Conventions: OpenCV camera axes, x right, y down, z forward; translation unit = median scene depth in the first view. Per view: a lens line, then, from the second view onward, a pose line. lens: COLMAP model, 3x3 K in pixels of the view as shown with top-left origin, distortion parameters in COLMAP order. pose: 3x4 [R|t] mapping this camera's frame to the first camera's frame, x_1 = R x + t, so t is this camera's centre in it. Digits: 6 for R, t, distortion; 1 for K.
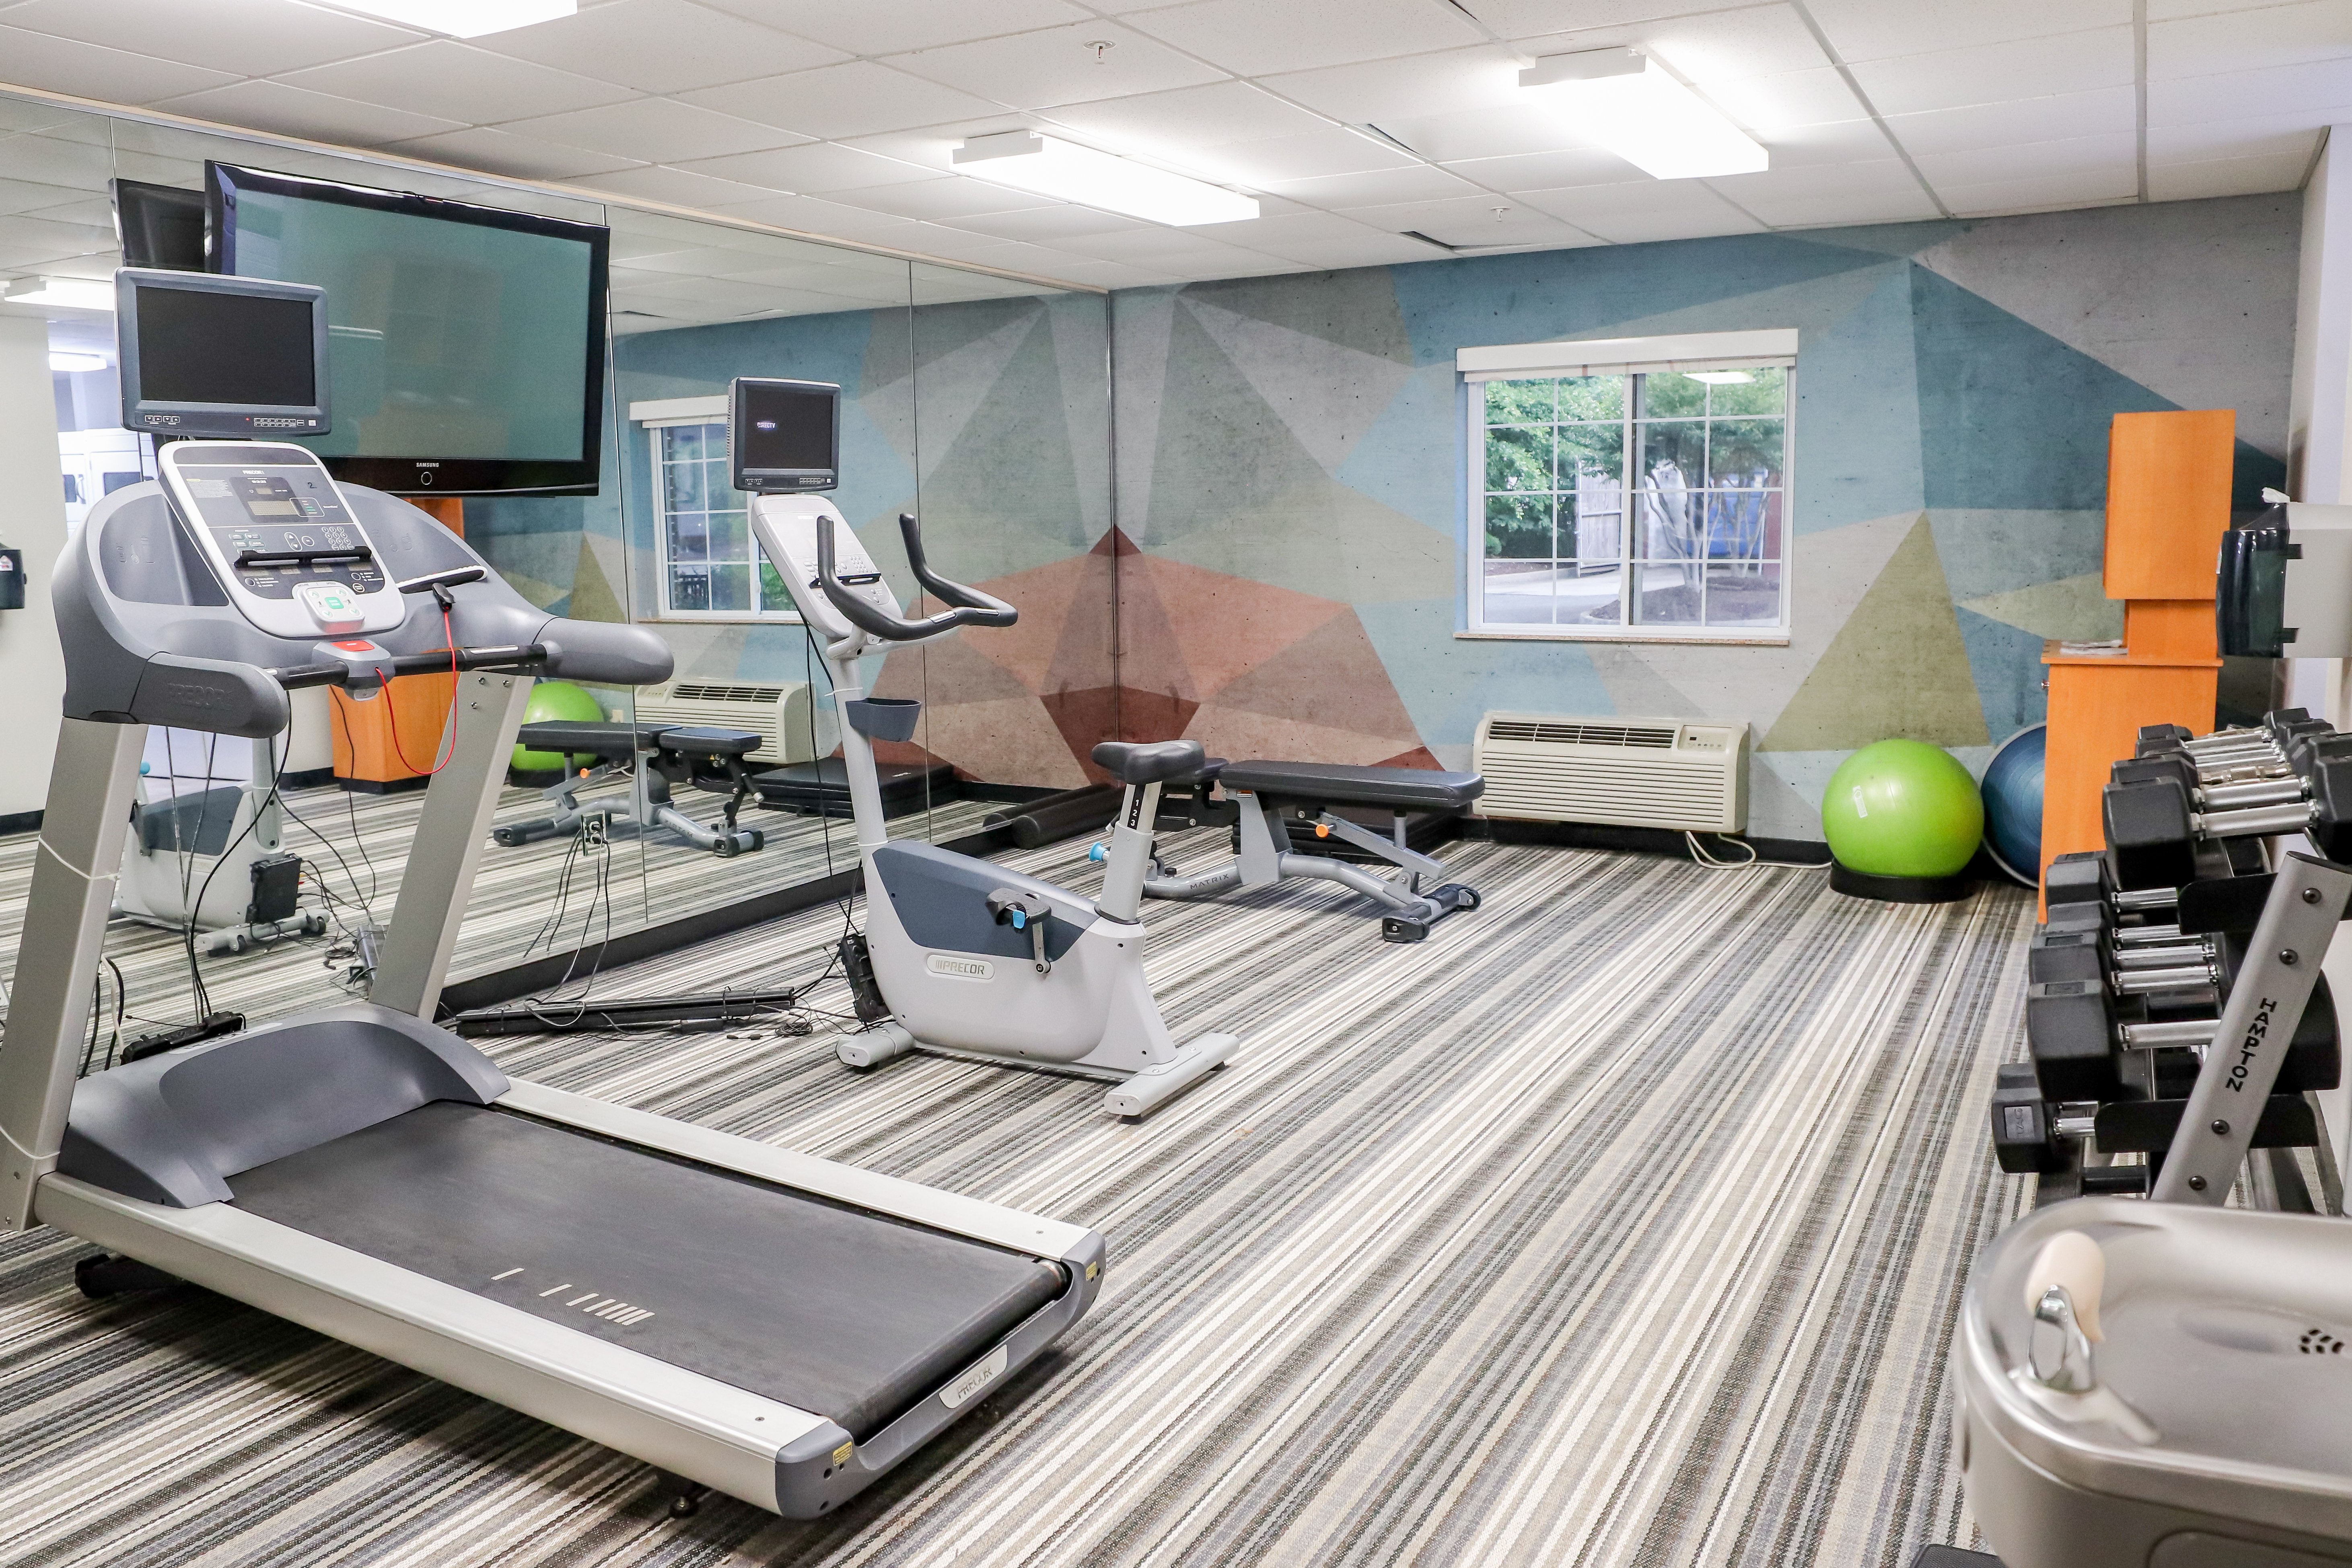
lens RADIAL K [[1761.3, 0, 1183.3], [0, 1761.3, 784.8], [0, 0, 1]] dist [-0.048979, 0.018493]
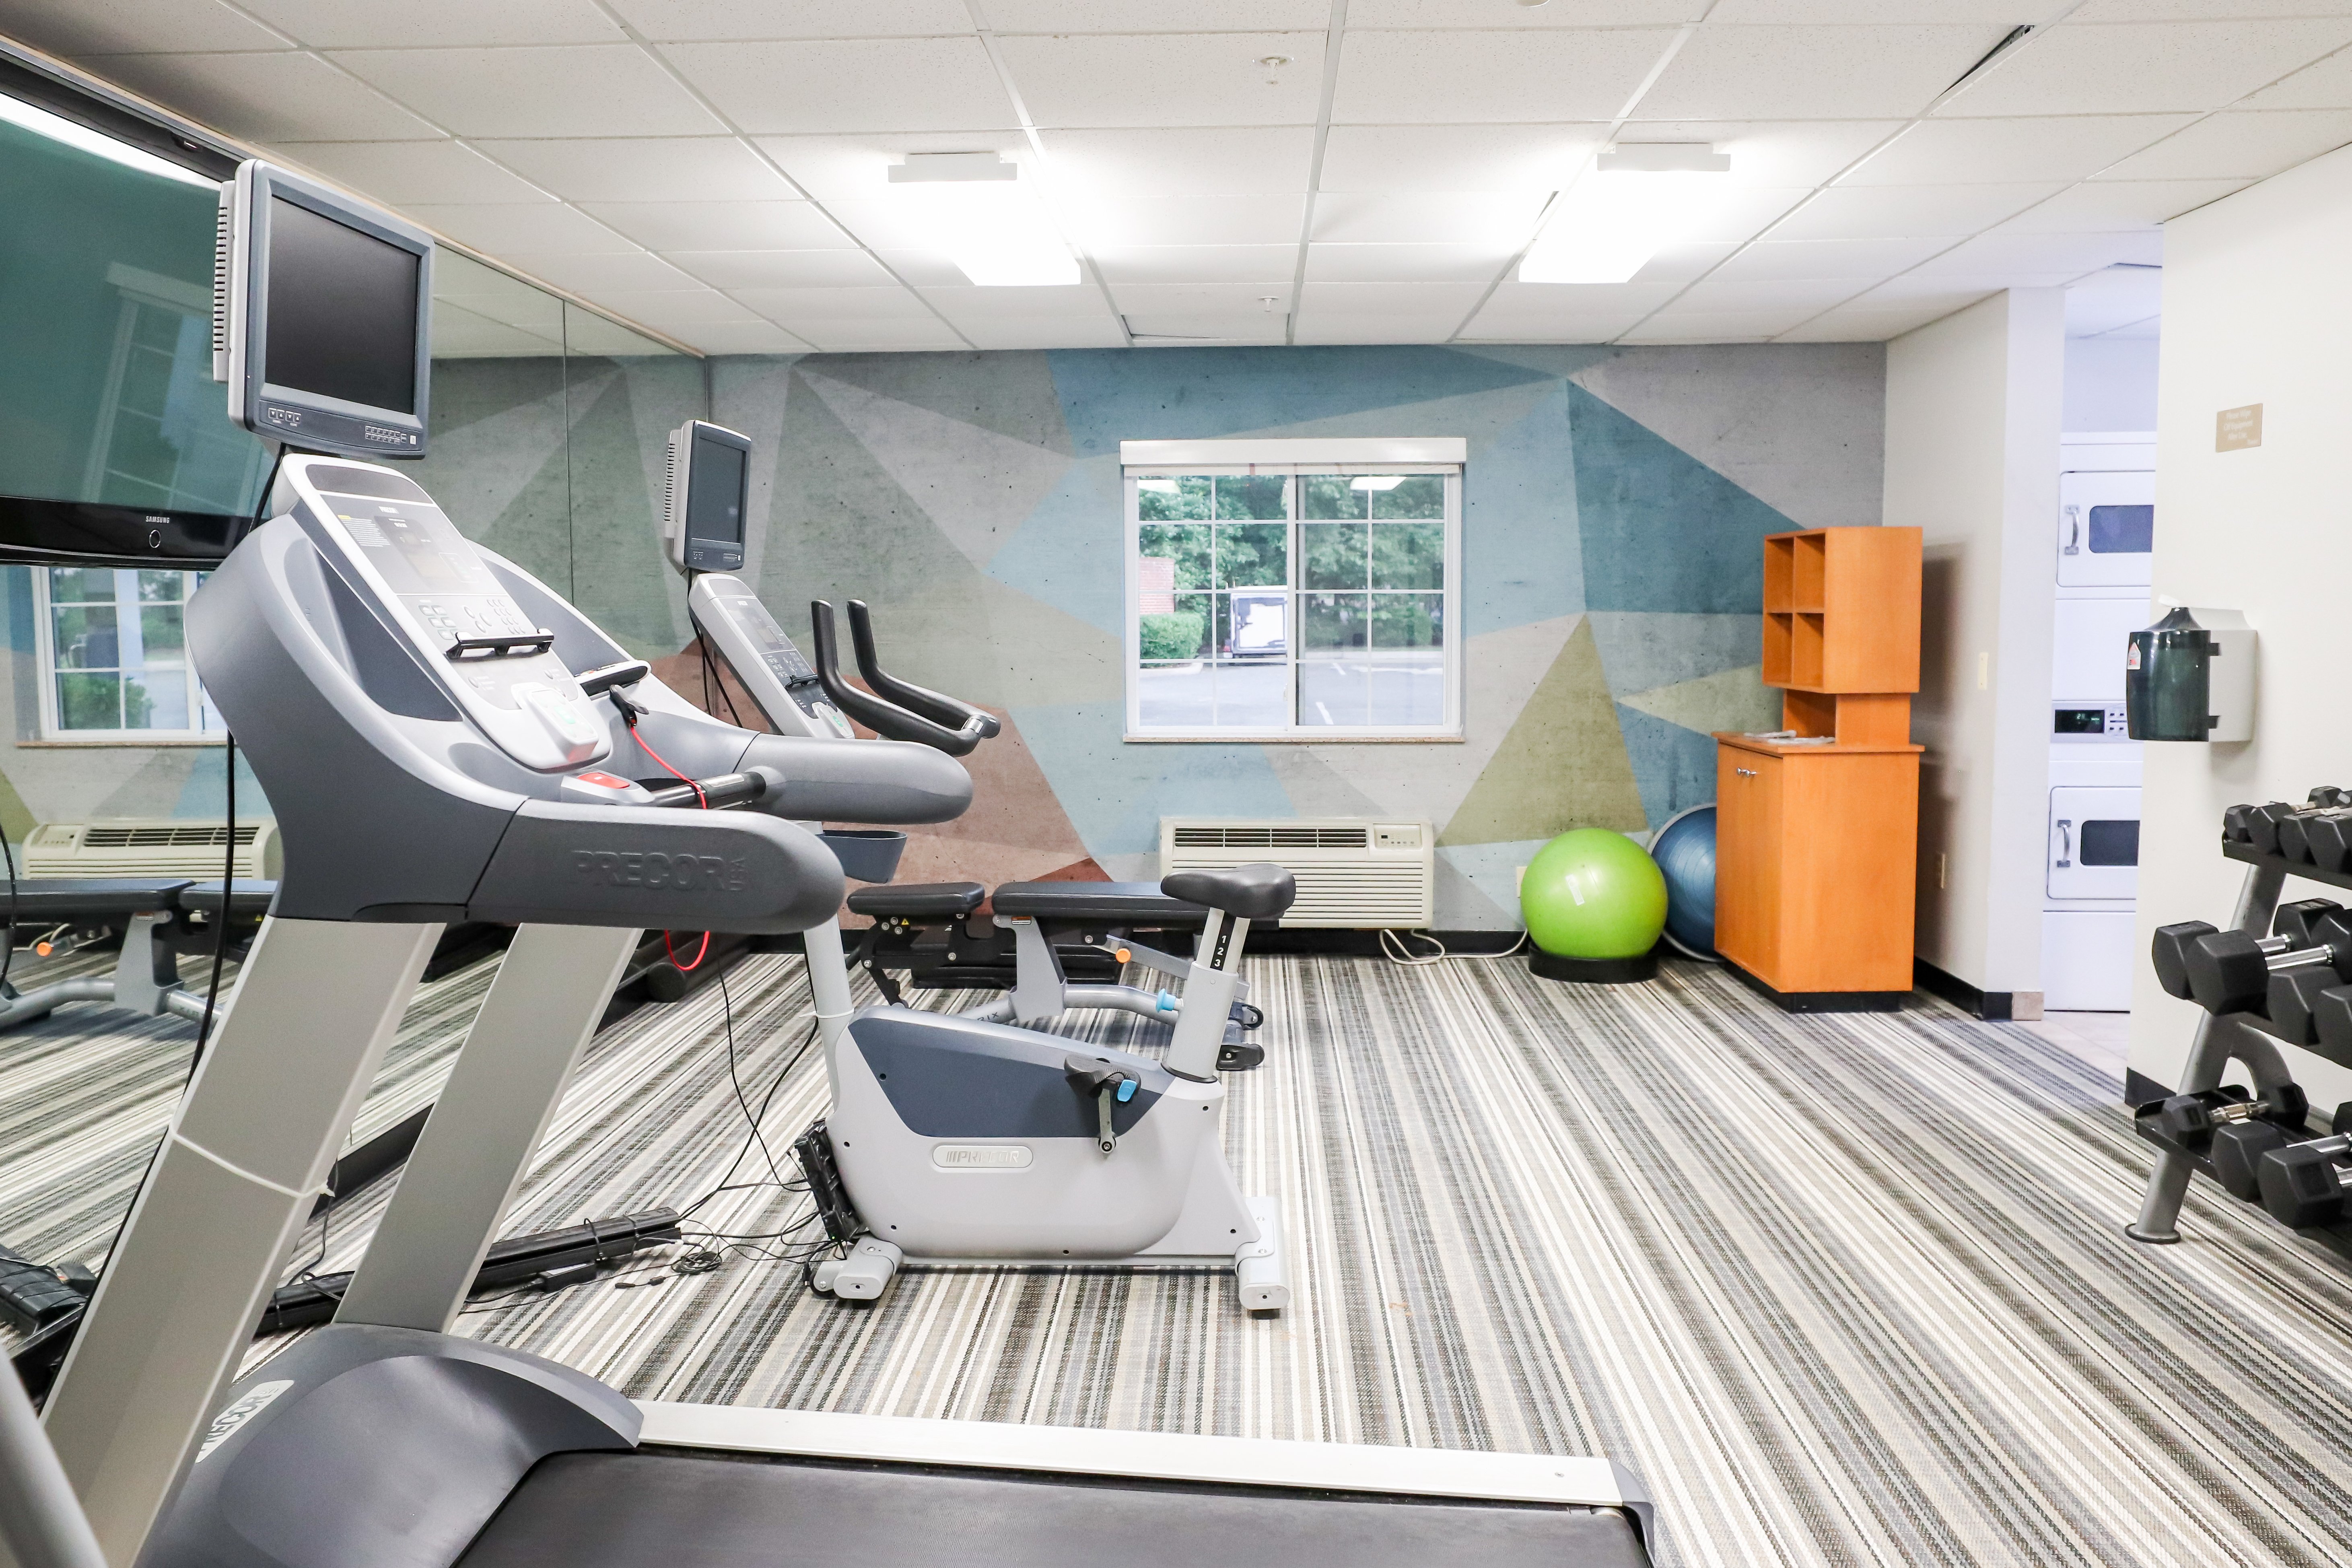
lens RADIAL K [[1761.4, 0, 1183.3], [0, 1761.4, 784.8], [0, 0, 1]] dist [-0.048979, 0.018493]
pose [[0.897810, -0.030395, 0.439333, -0.372498], [0.056215, 0.997364, -0.045878, -0.023542], [-0.436780, 0.065887, 0.897152, 0.209364]]
